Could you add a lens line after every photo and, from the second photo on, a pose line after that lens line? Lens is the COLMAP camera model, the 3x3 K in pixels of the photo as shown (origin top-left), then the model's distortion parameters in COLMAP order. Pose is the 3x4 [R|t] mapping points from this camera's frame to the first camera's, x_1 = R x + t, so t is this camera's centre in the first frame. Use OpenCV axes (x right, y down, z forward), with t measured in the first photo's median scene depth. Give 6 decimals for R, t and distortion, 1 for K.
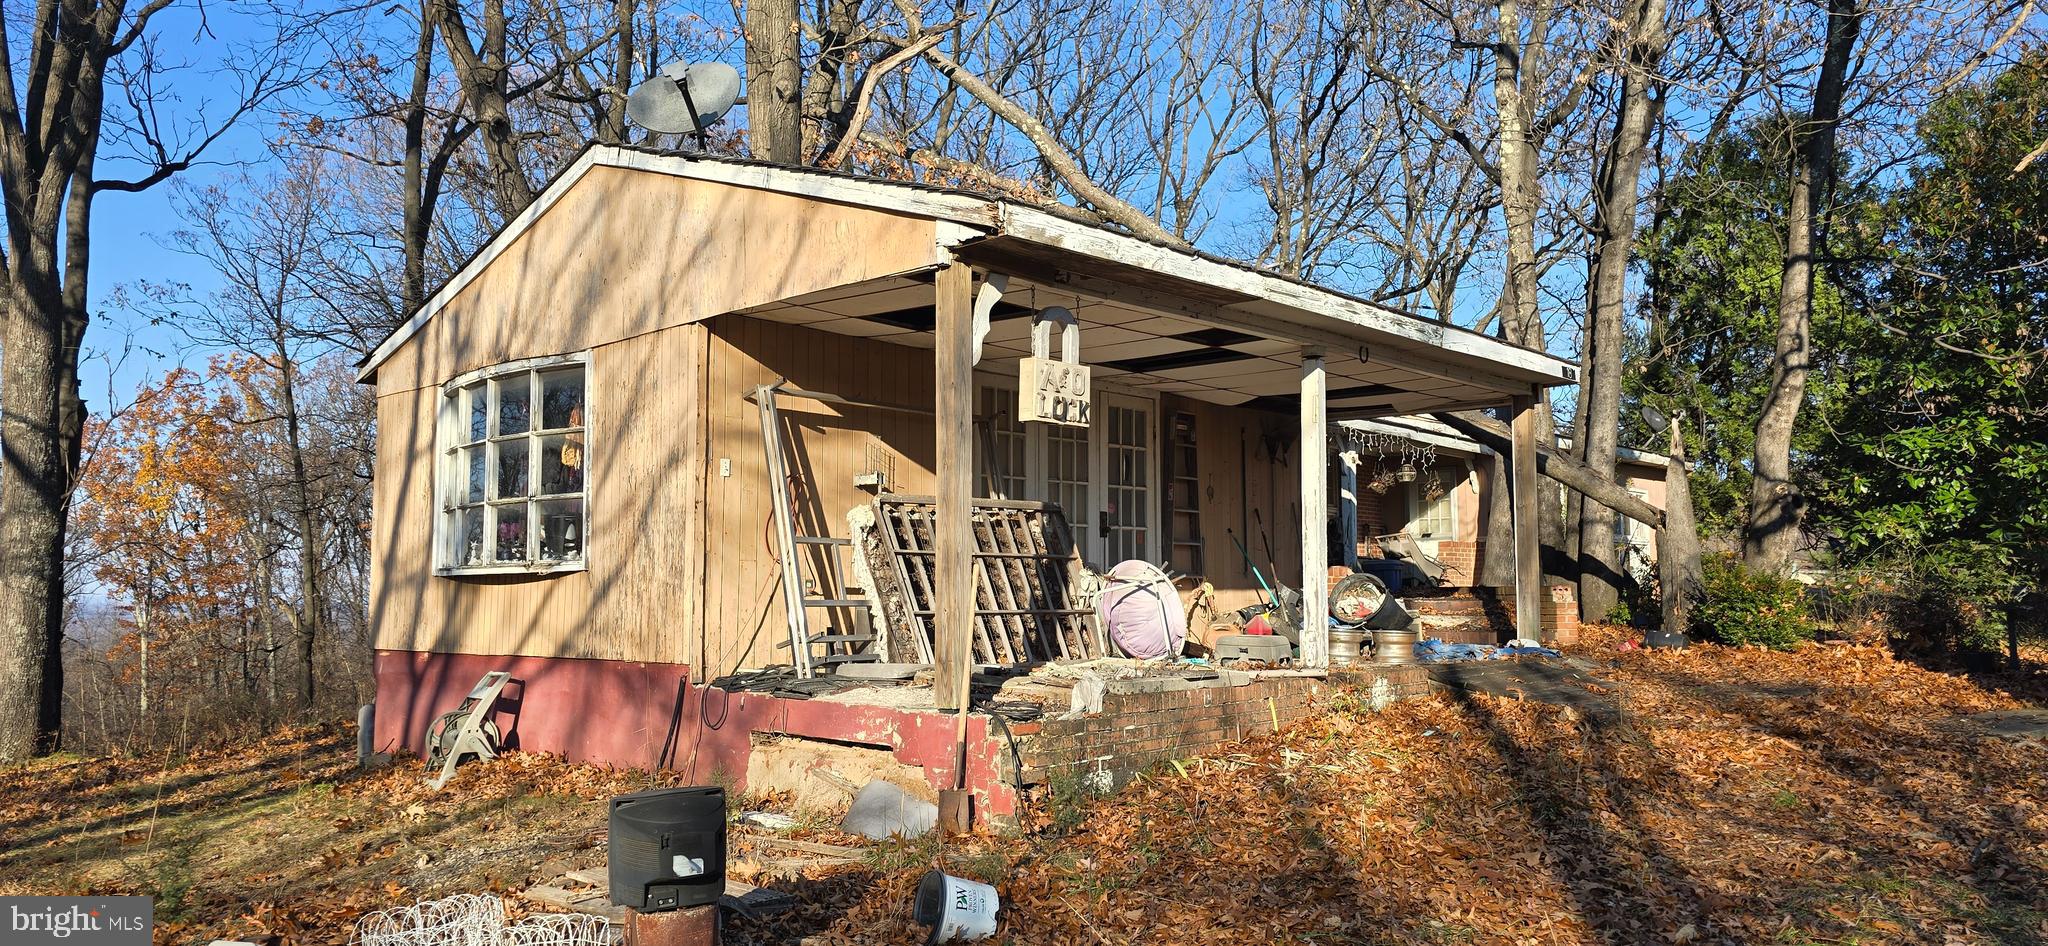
lens RADIAL K [[1359.5, 0, 1040.8], [0, 1359.5, 462.1], [0, 0, 1]] dist [0.059577, -0.041853]
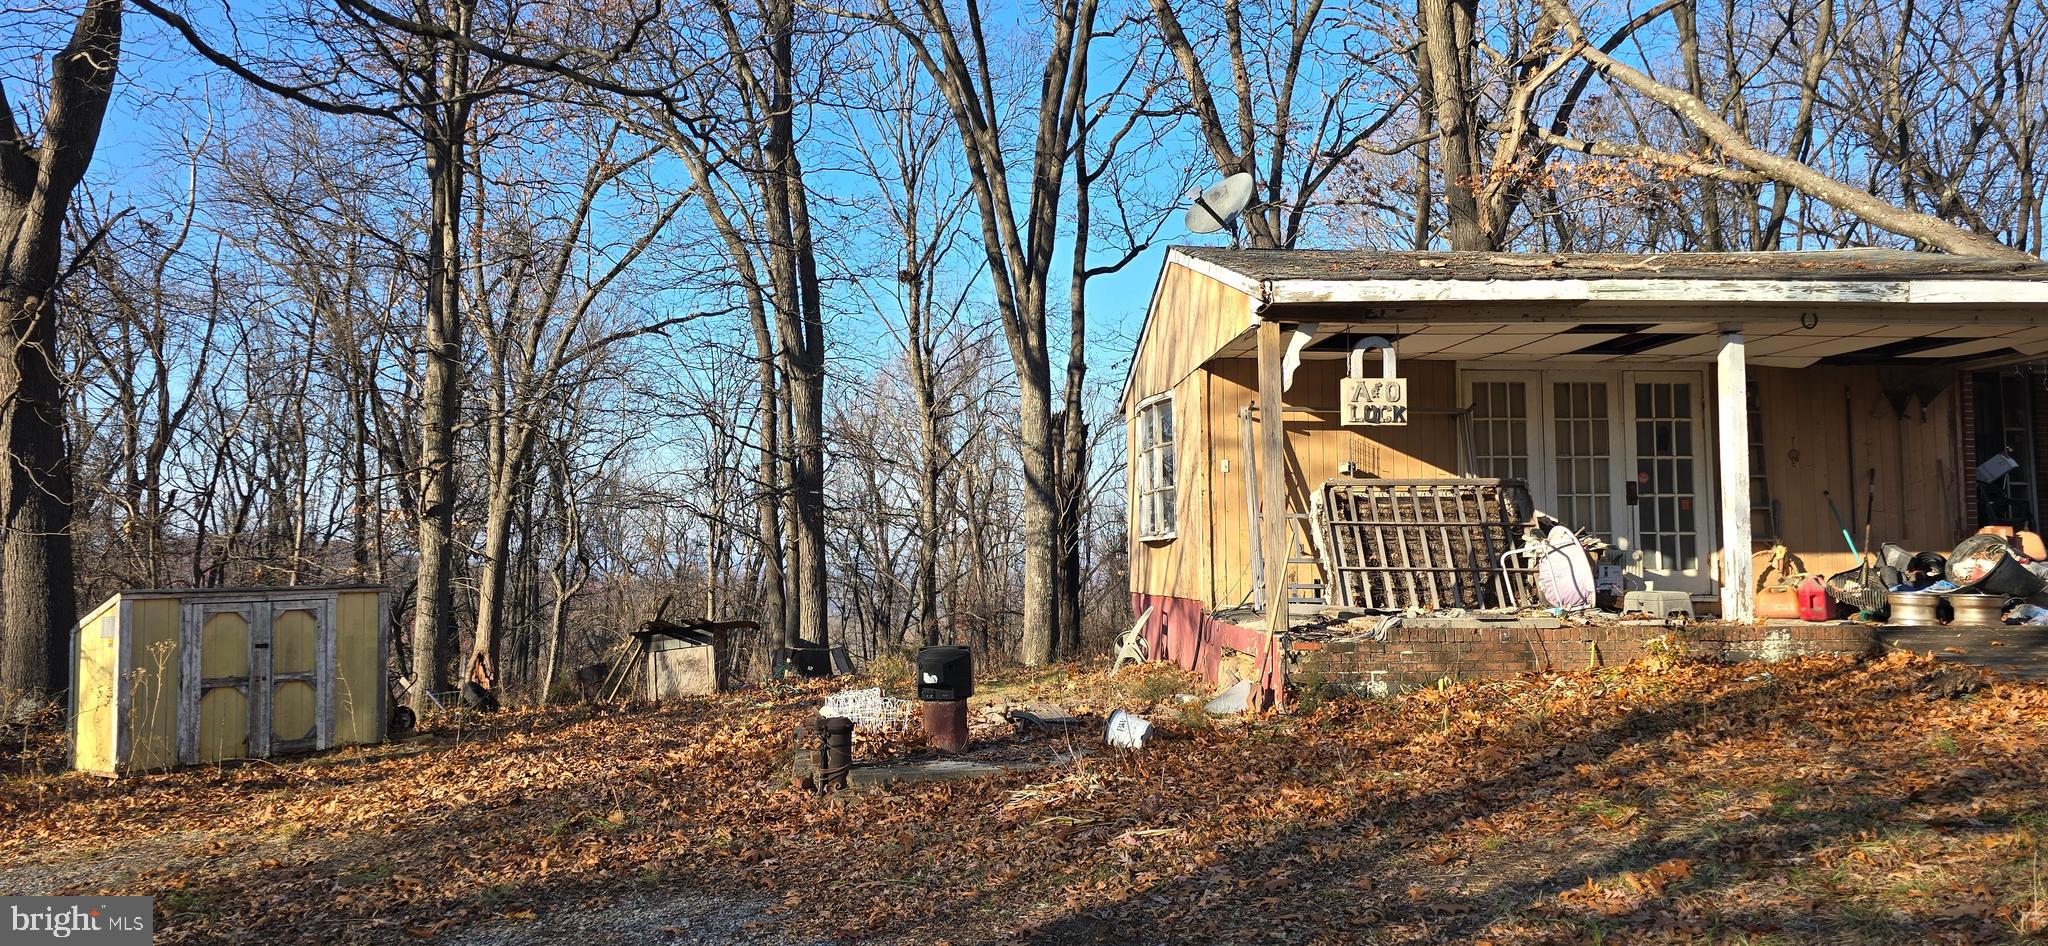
lens RADIAL K [[1359.5, 0, 1018.8], [0, 1359.5, 441.2], [0, 0, 1]] dist [0.059577, -0.041853]
pose [[0.718689, -0.060753, -0.692672, 0.464148], [0.065236, 0.997673, -0.019818, -0.005973], [0.692264, -0.030944, 0.720980, -0.140602]]
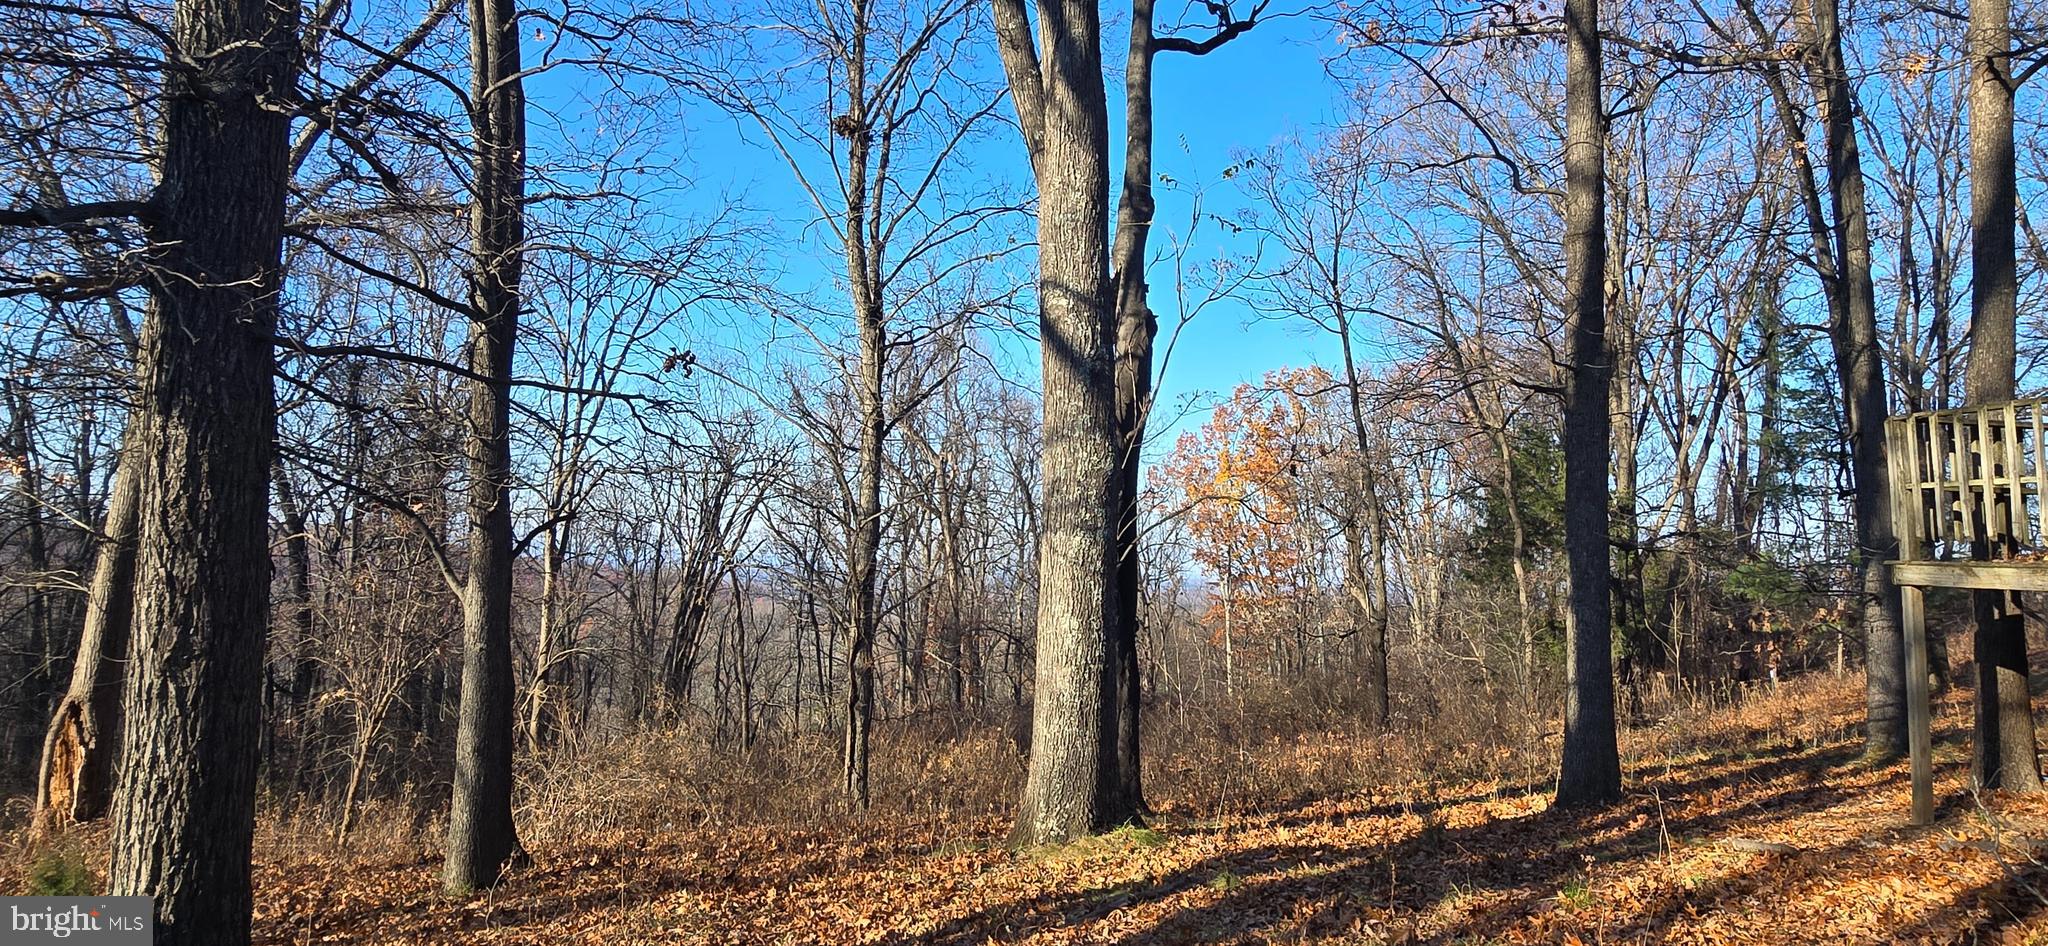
lens RADIAL K [[1173.3, 0, 1044.6], [0, 1173.3, 458.6], [0, 0, 1]] dist [-0.004576, 0.000117]
pose [[0.748392, -0.041137, -0.661980, -0.609436], [0.035370, 0.999130, -0.022101, 0.091447], [0.662313, -0.006874, 0.749195, 0.931704]]
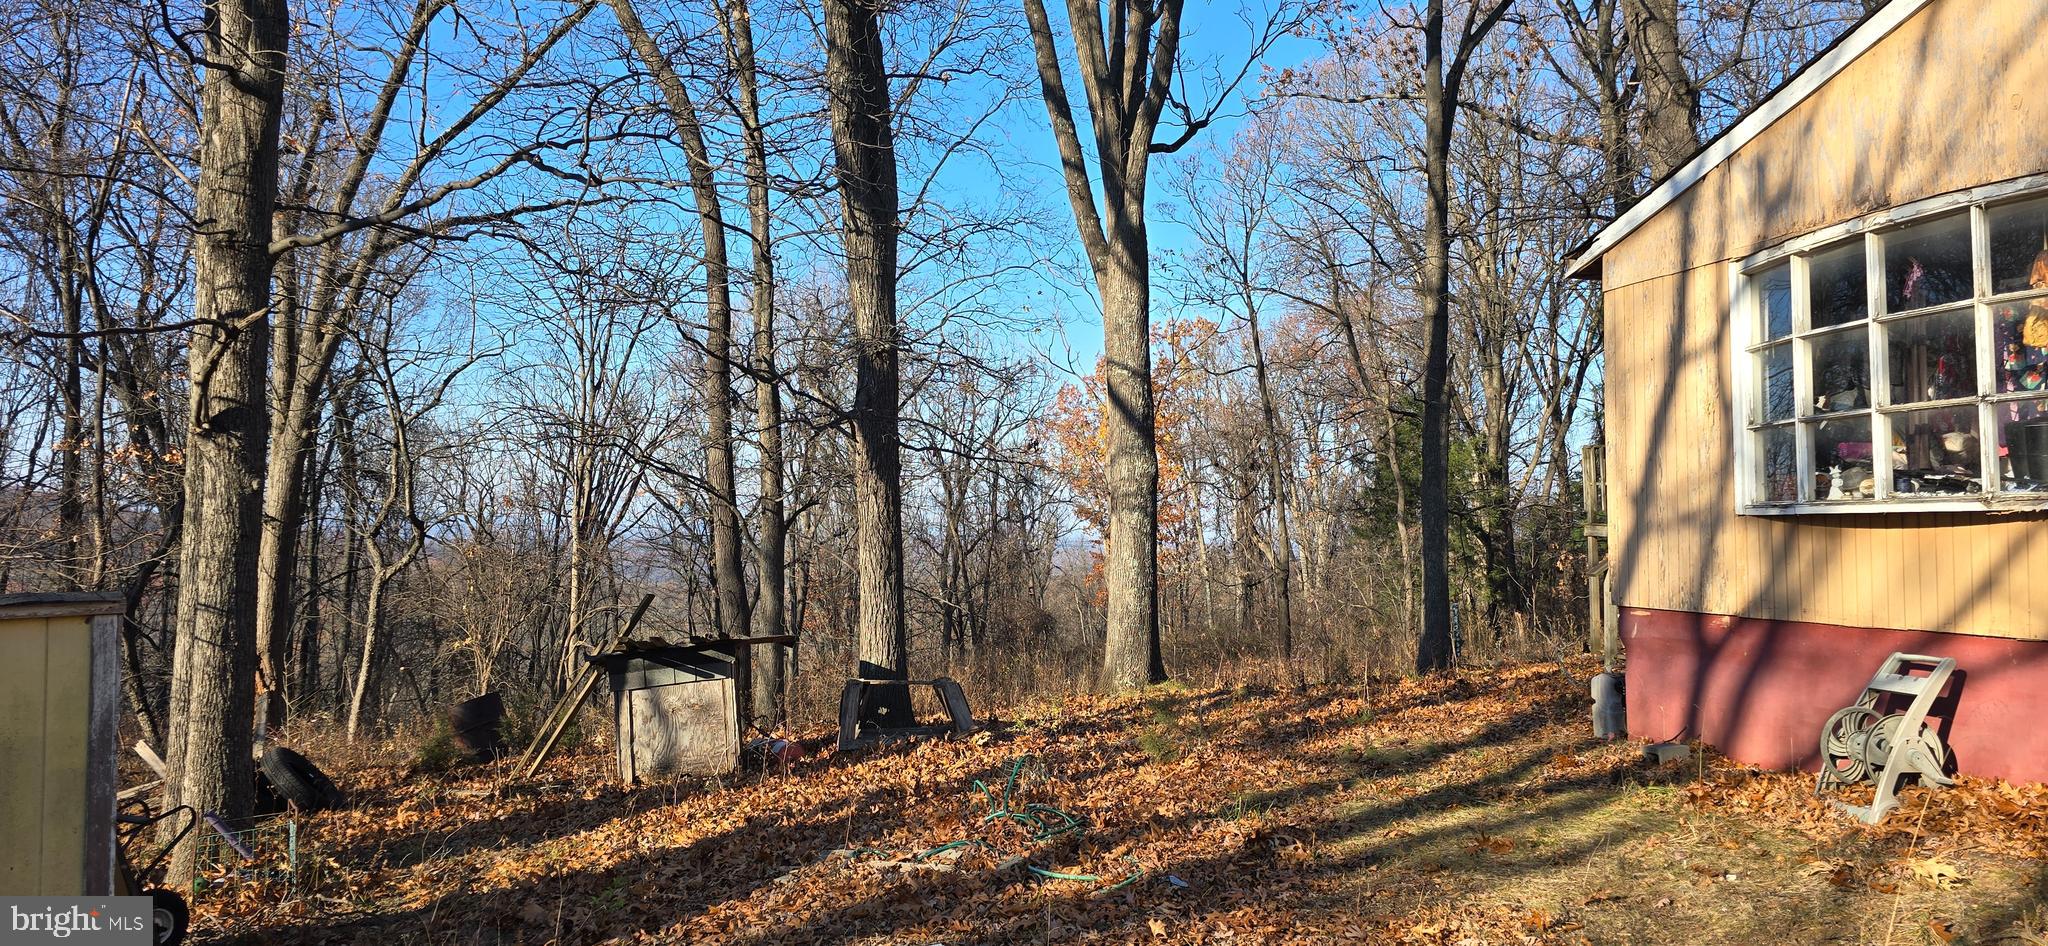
lens RADIAL K [[1359.5, 0, 1030.7], [0, 1359.5, 444.1], [0, 0, 1]] dist [0.059577, -0.041853]
pose [[0.818271, -0.023794, -0.574339, -0.307683], [0.039279, 0.999122, 0.014570, 0.017402], [0.573488, -0.034482, 0.818488, 0.157575]]
